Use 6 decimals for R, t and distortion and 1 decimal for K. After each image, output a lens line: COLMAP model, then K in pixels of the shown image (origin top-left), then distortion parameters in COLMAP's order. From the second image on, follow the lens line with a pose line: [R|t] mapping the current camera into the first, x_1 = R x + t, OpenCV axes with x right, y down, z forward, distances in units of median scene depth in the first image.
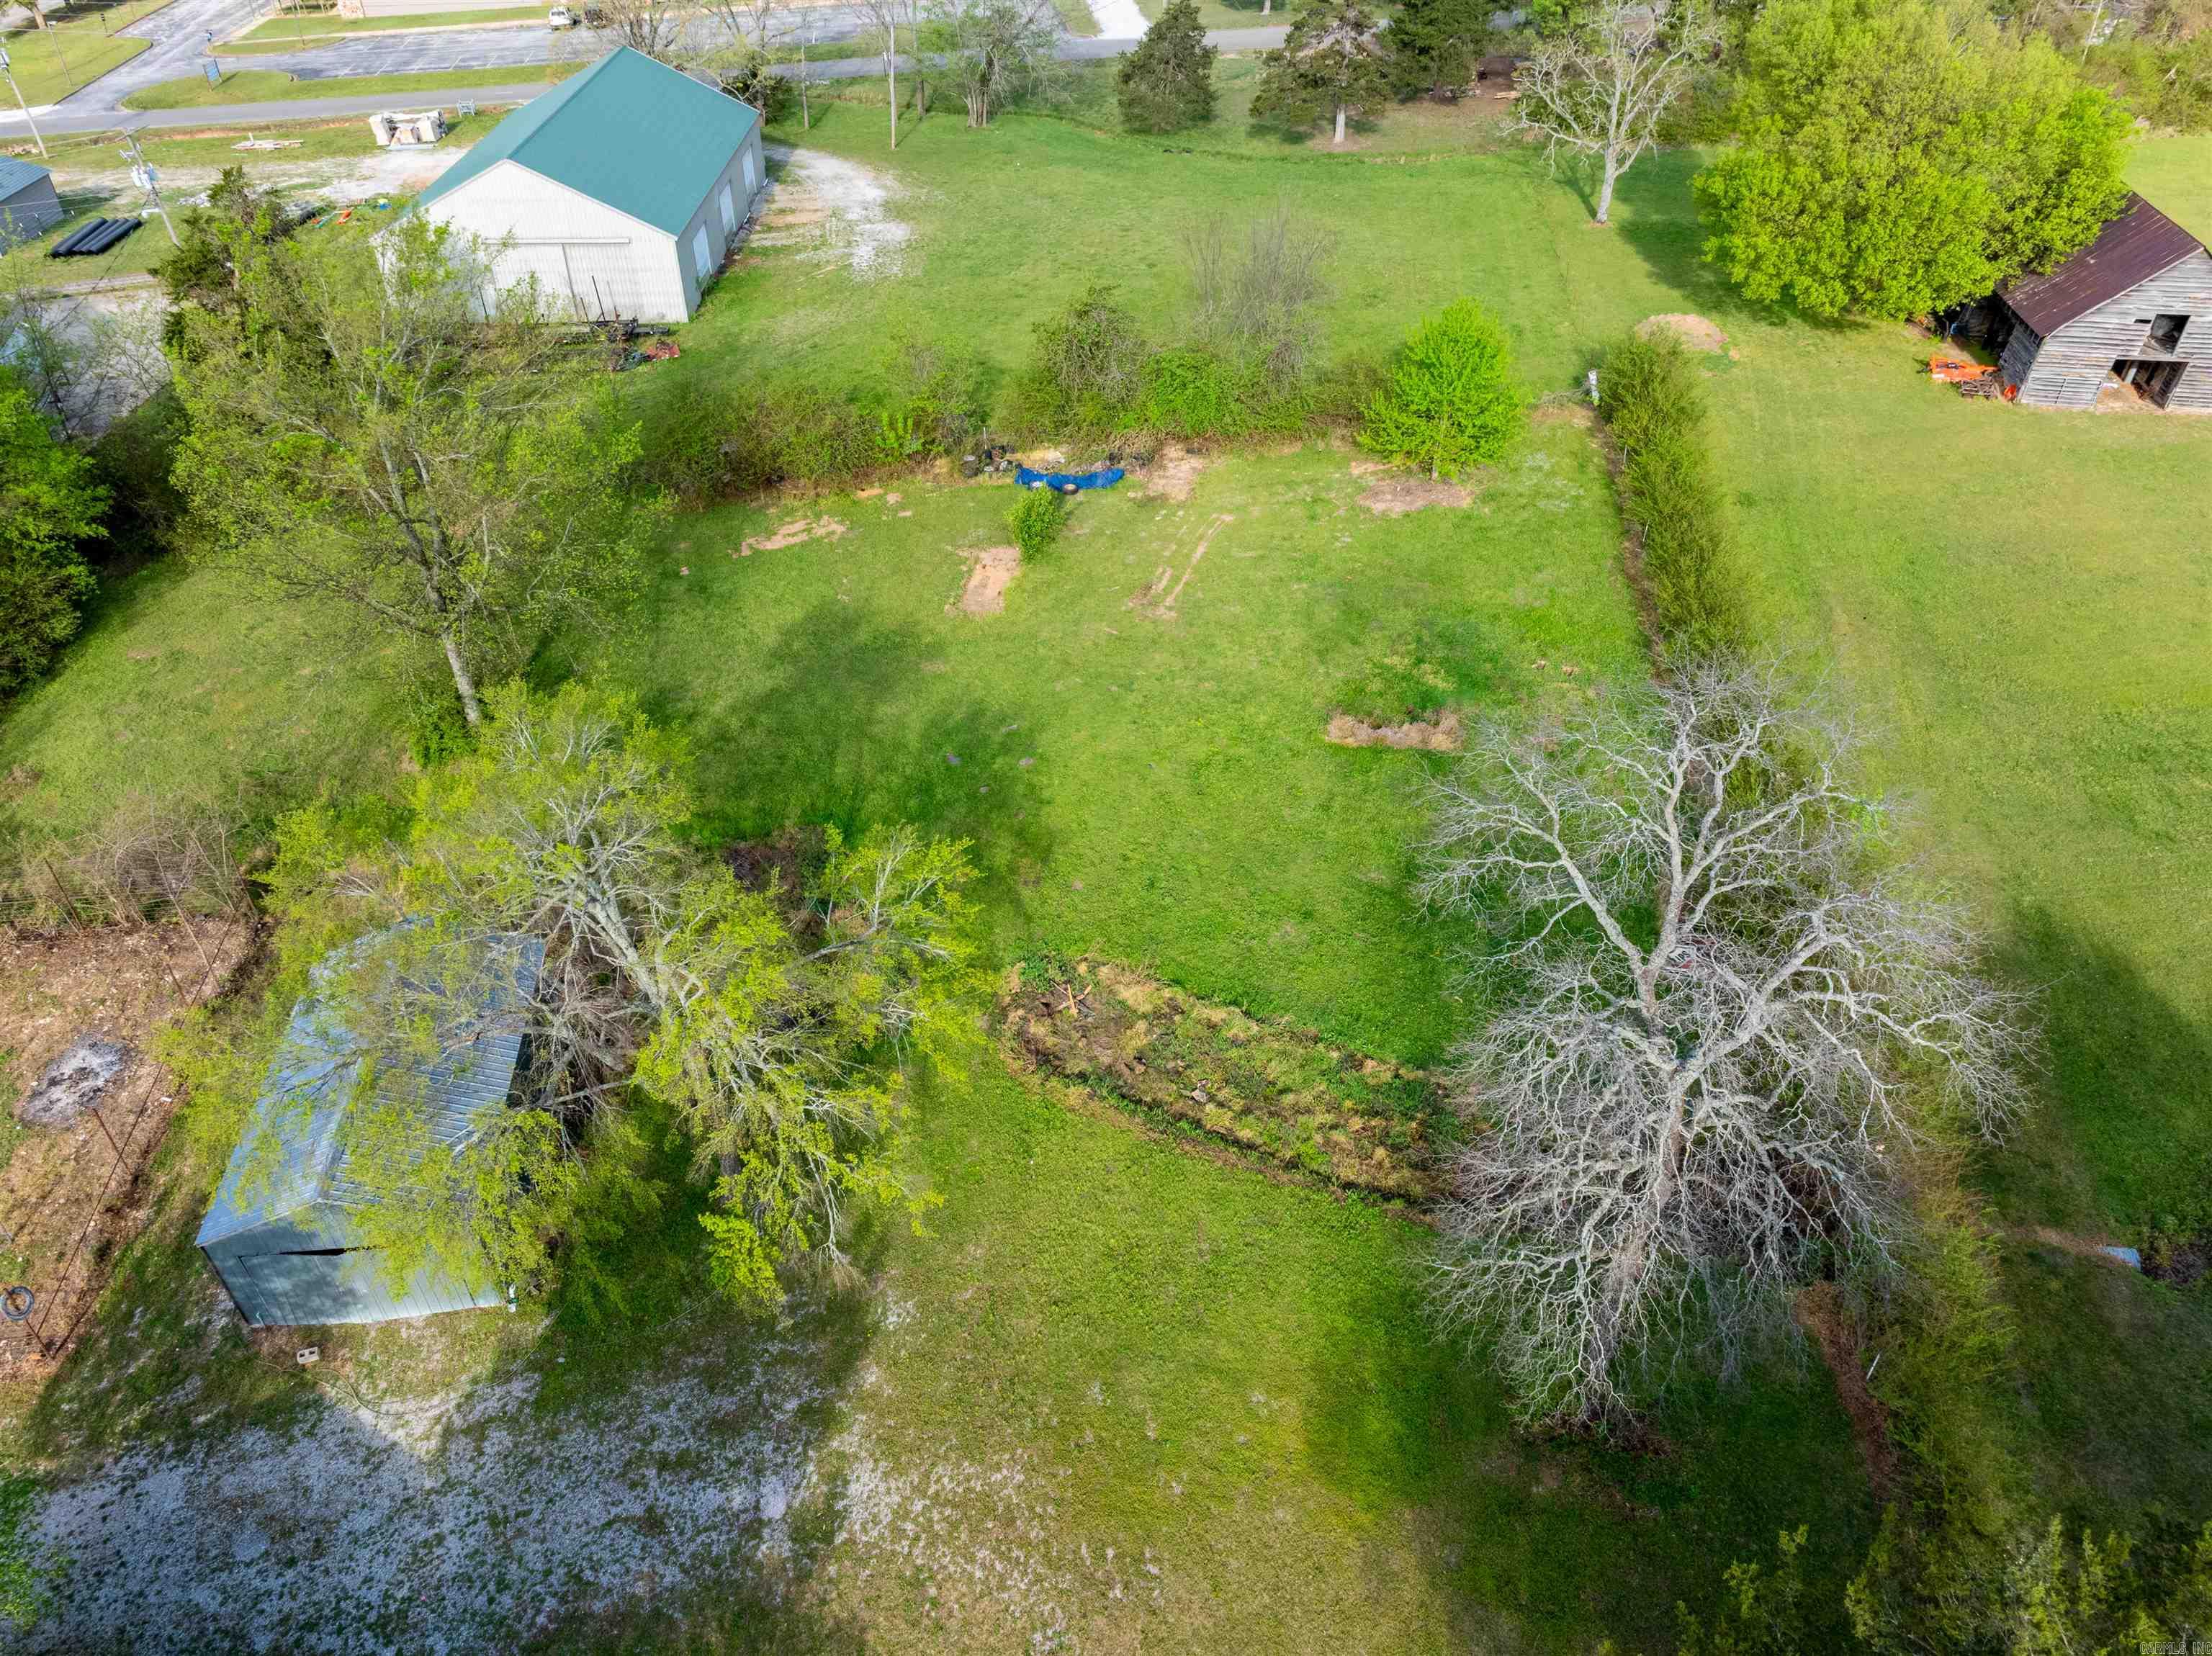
lens RADIAL K [[1562.7, 0, 1106.0], [0, 1562.7, 828.0], [0, 0, 1]] dist [-0.046782, 0.041889]
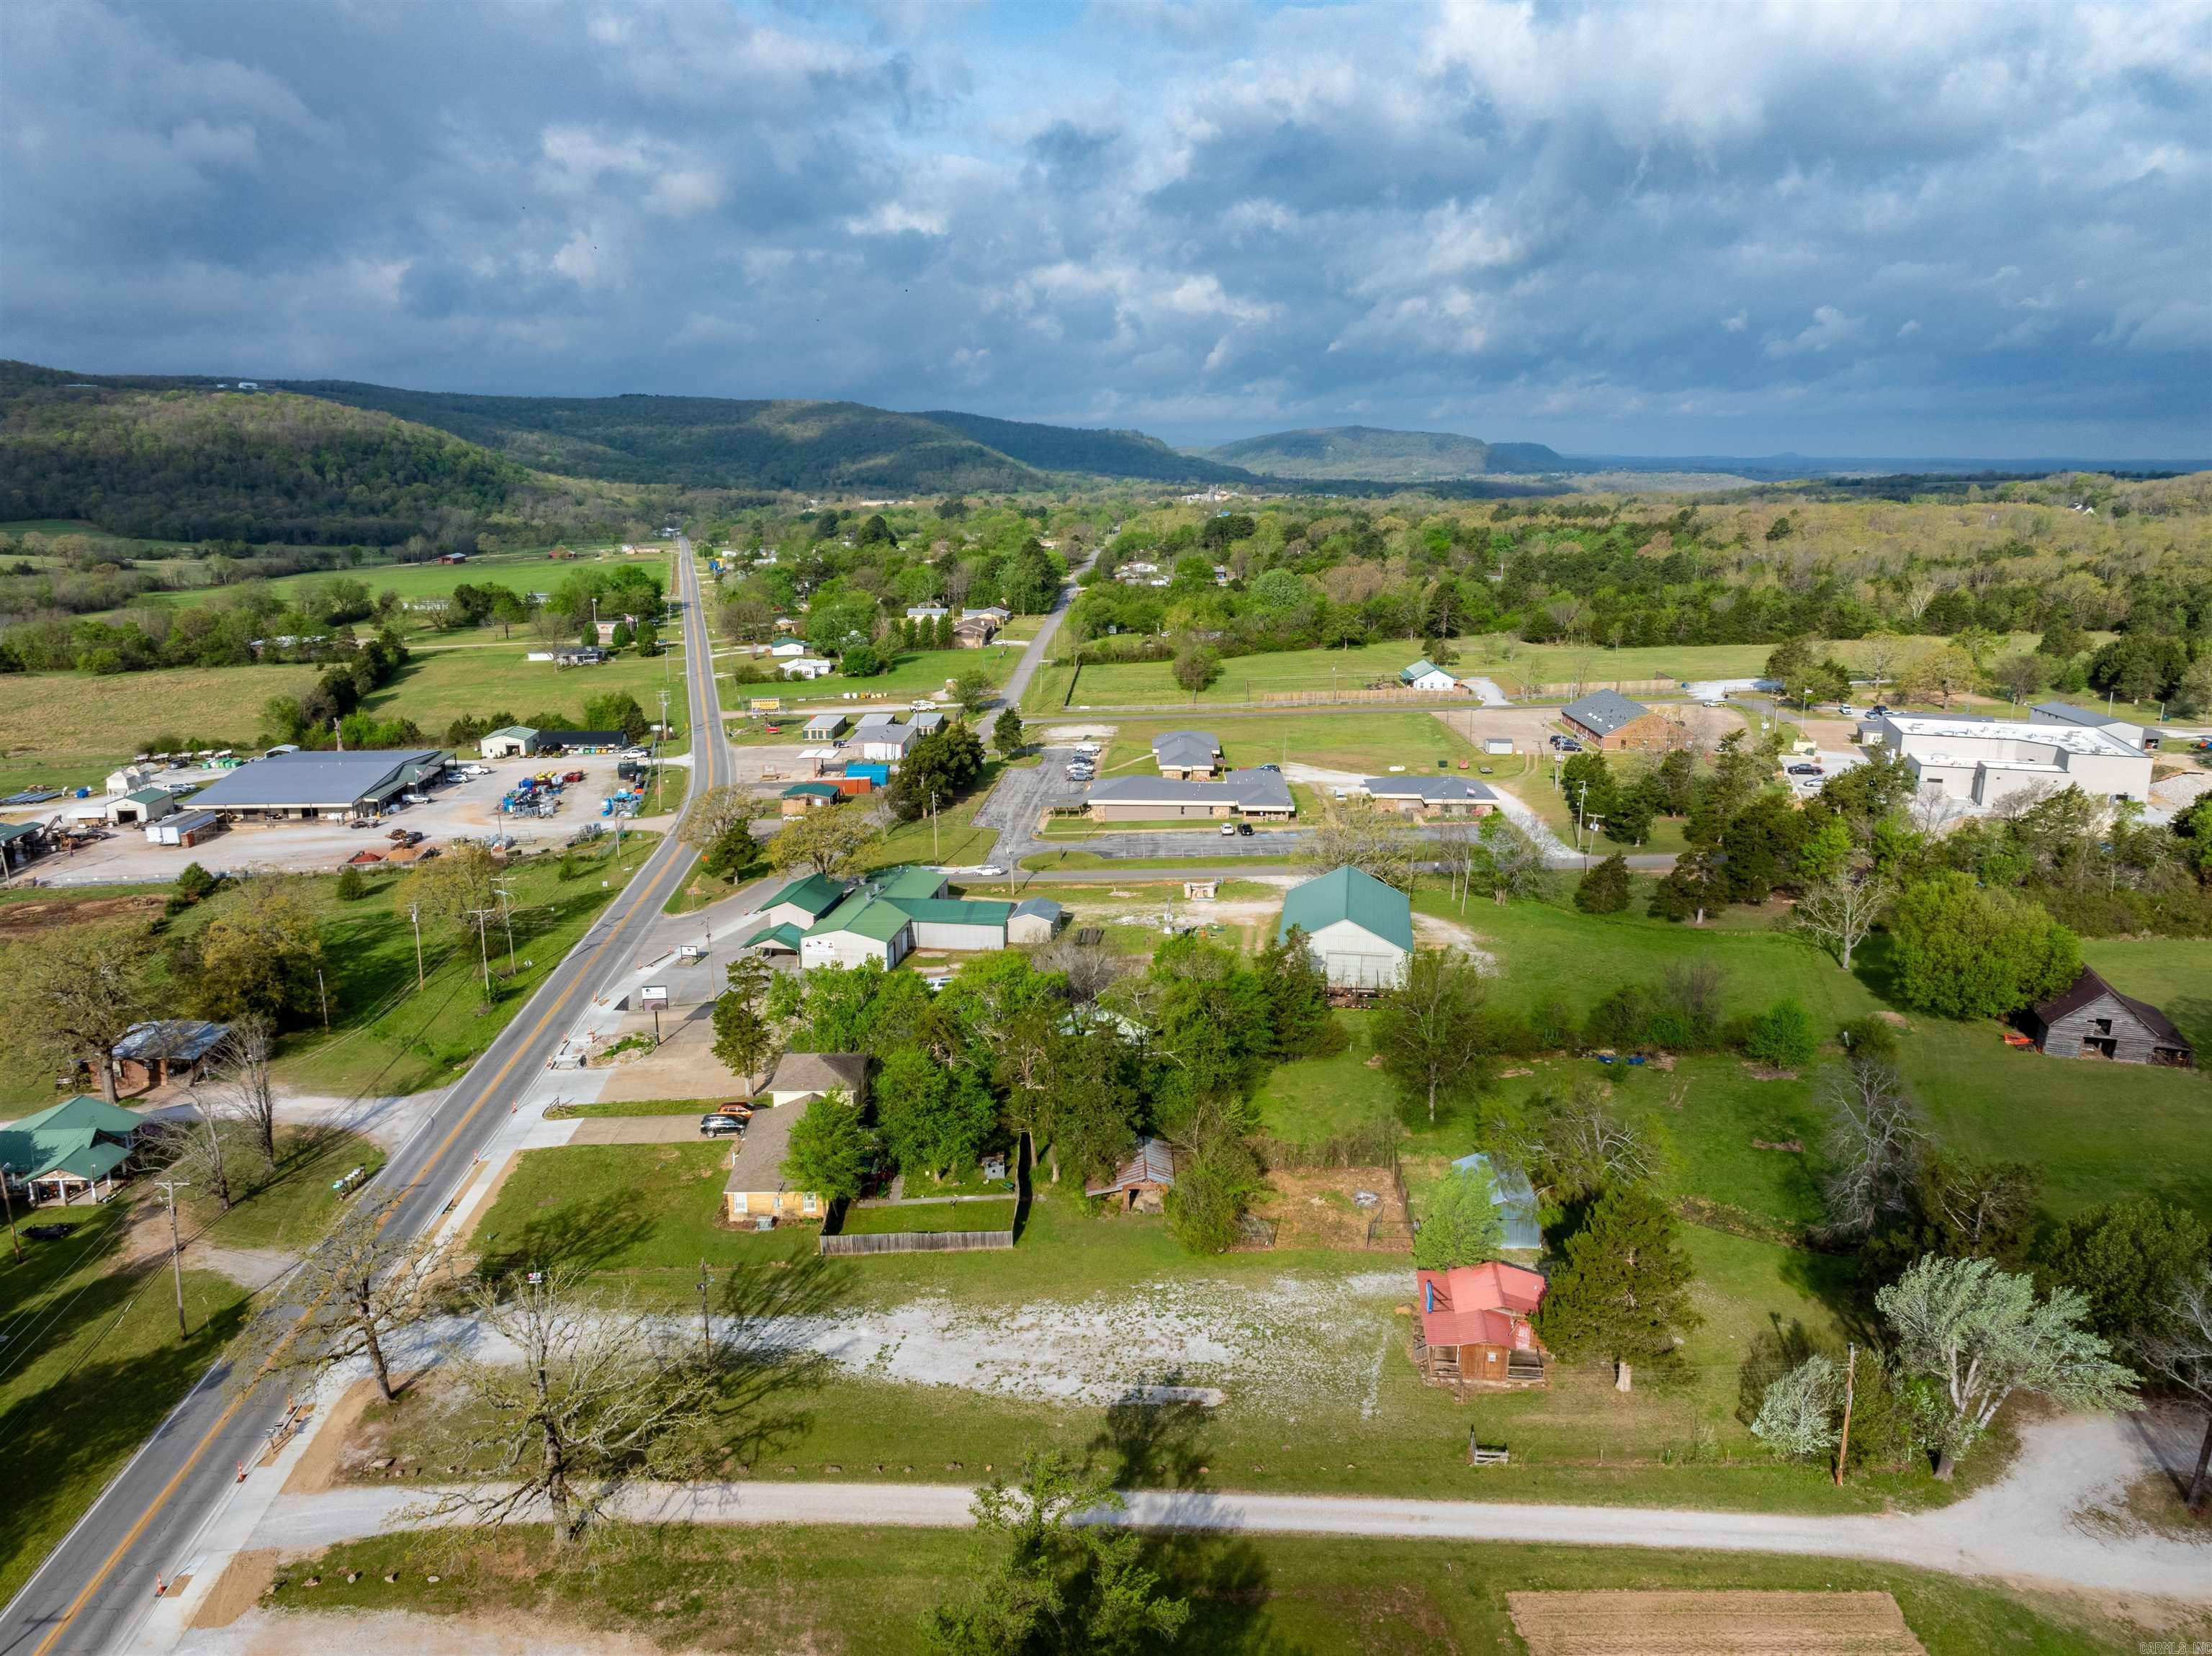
lens RADIAL K [[1562.7, 0, 1106.0], [0, 1562.7, 828.0], [0, 0, 1]] dist [-0.046782, 0.041889]
pose [[0.986184, 0.038408, -0.161138, -0.407489], [-0.103043, 0.903879, -0.415192, 0.497339], [0.129702, 0.426059, 0.895349, -1.321875]]
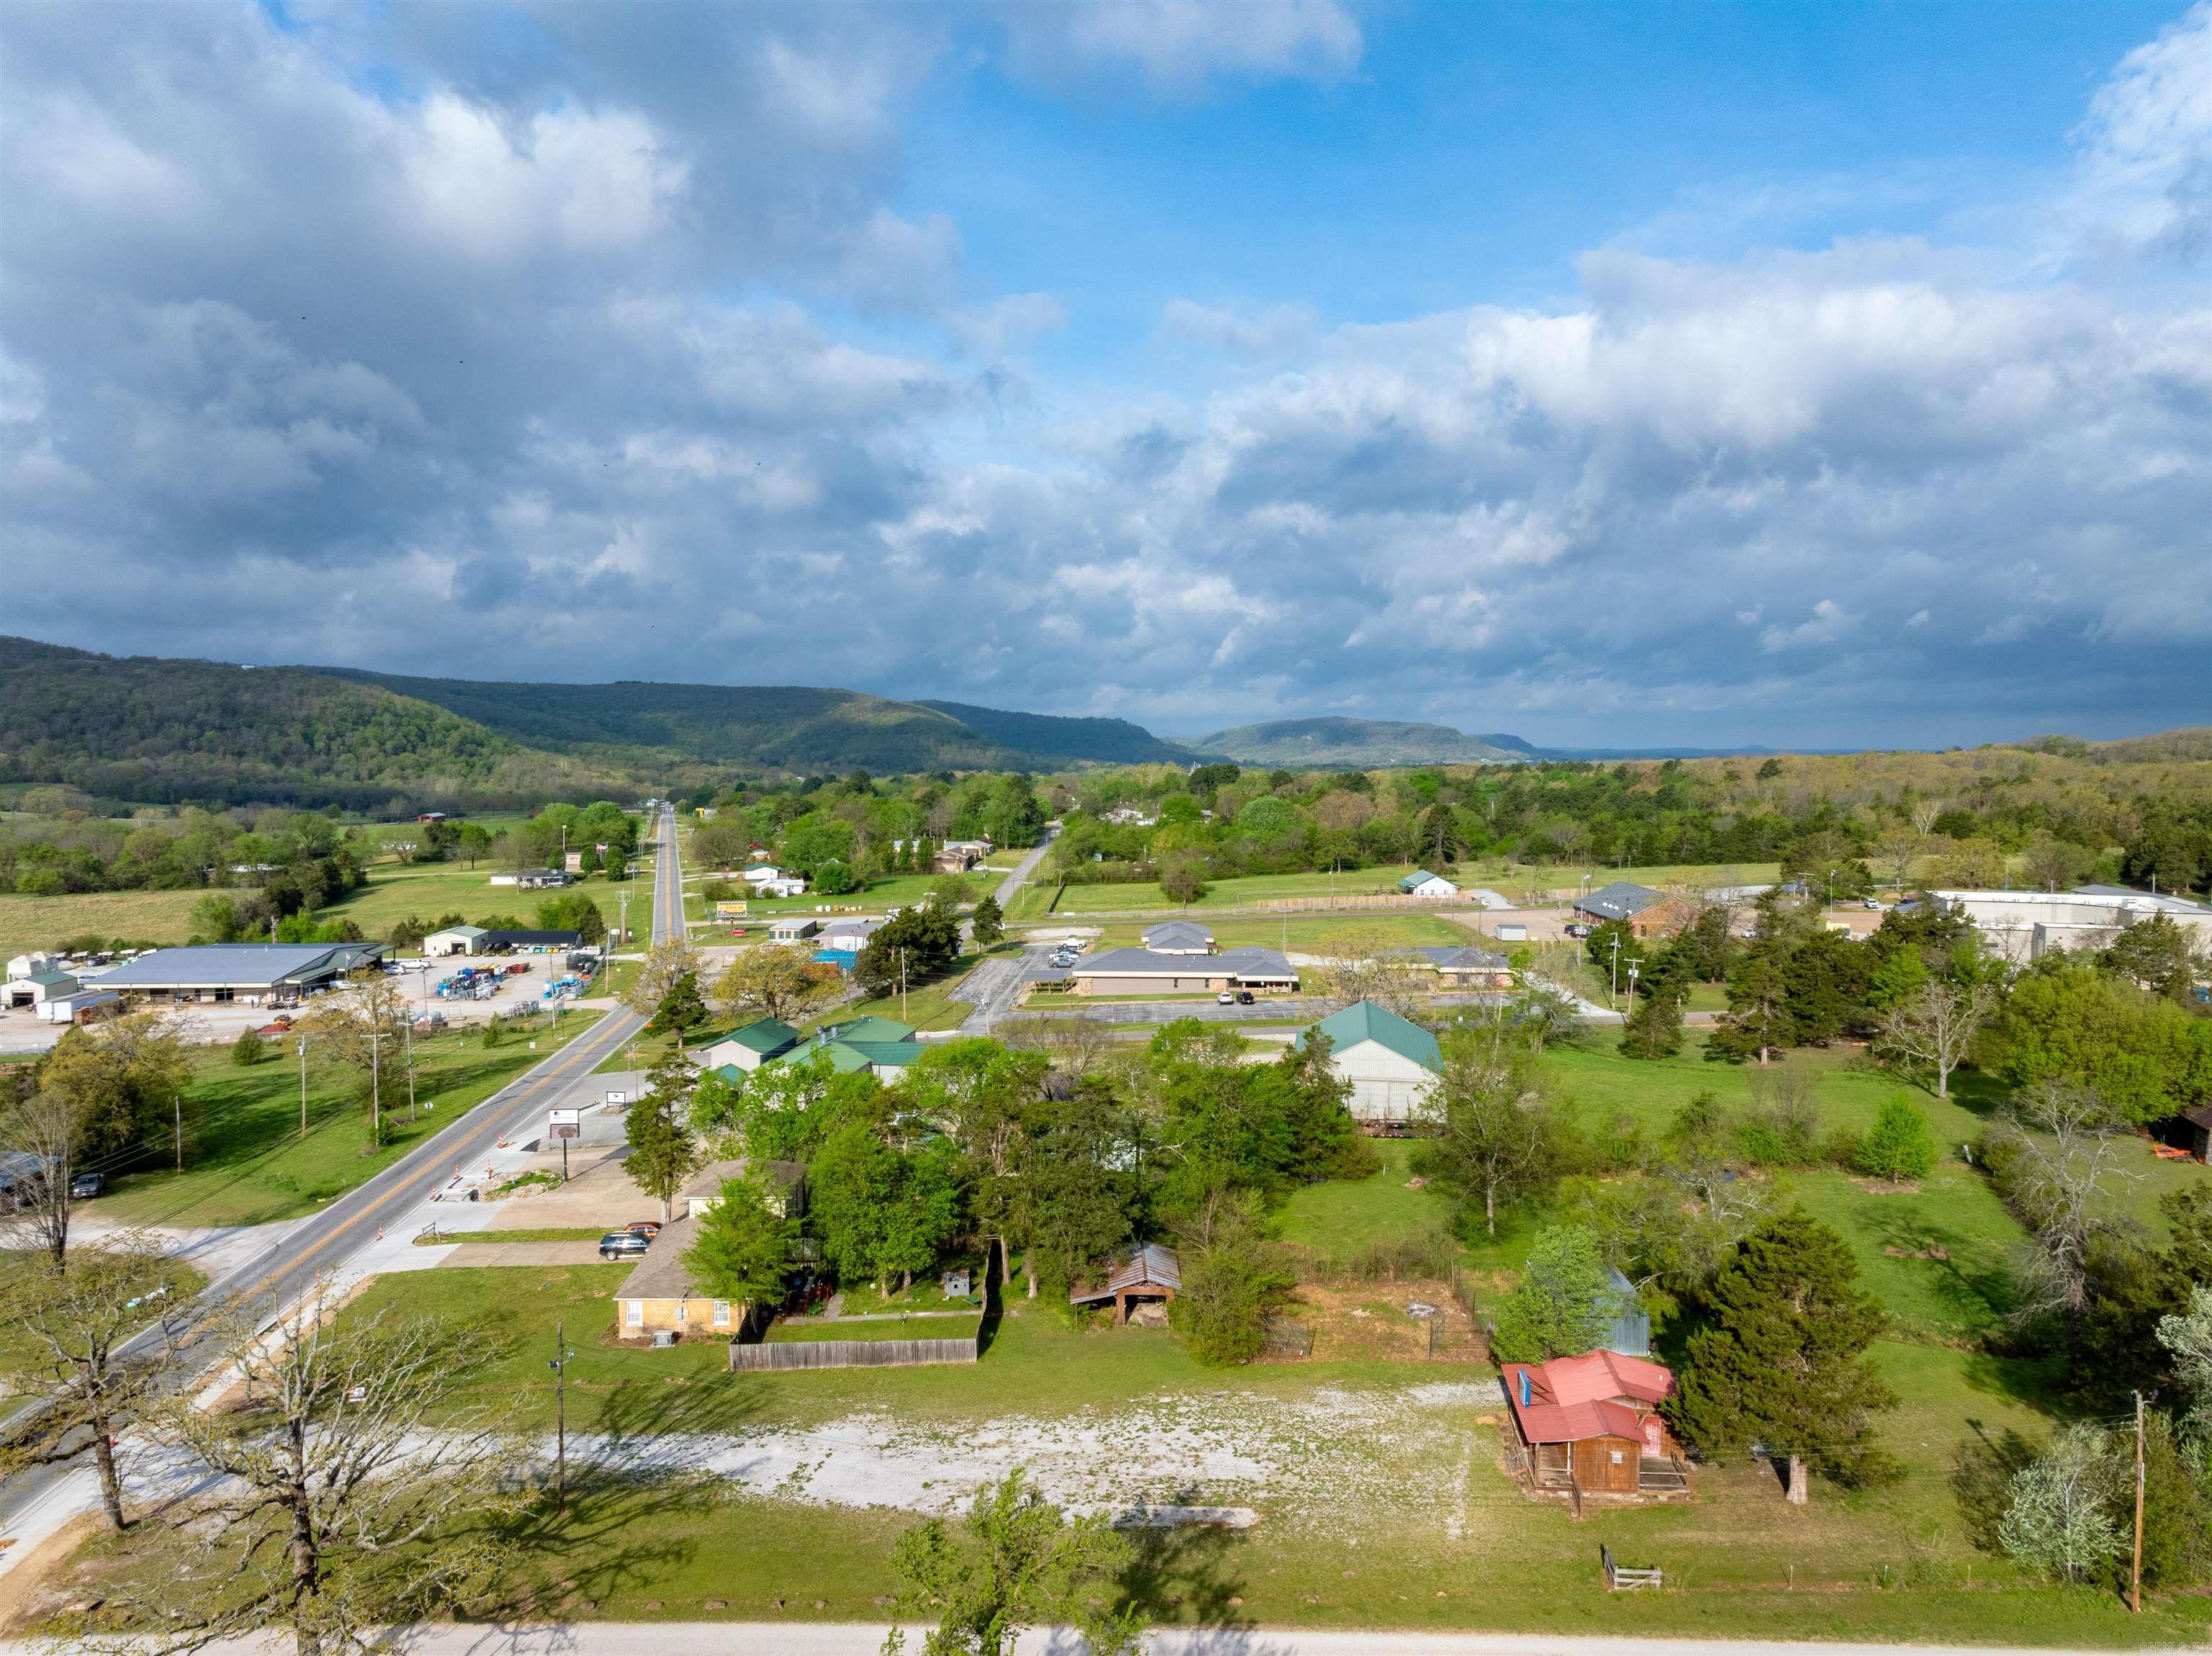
lens RADIAL K [[1562.7, 0, 1106.0], [0, 1562.7, 828.0], [0, 0, 1]] dist [-0.046782, 0.041889]
pose [[0.987831, 0.007815, -0.155336, -0.454222], [-0.097101, 0.811177, -0.576683, 0.605795], [0.121498, 0.584748, 0.802065, -0.921074]]
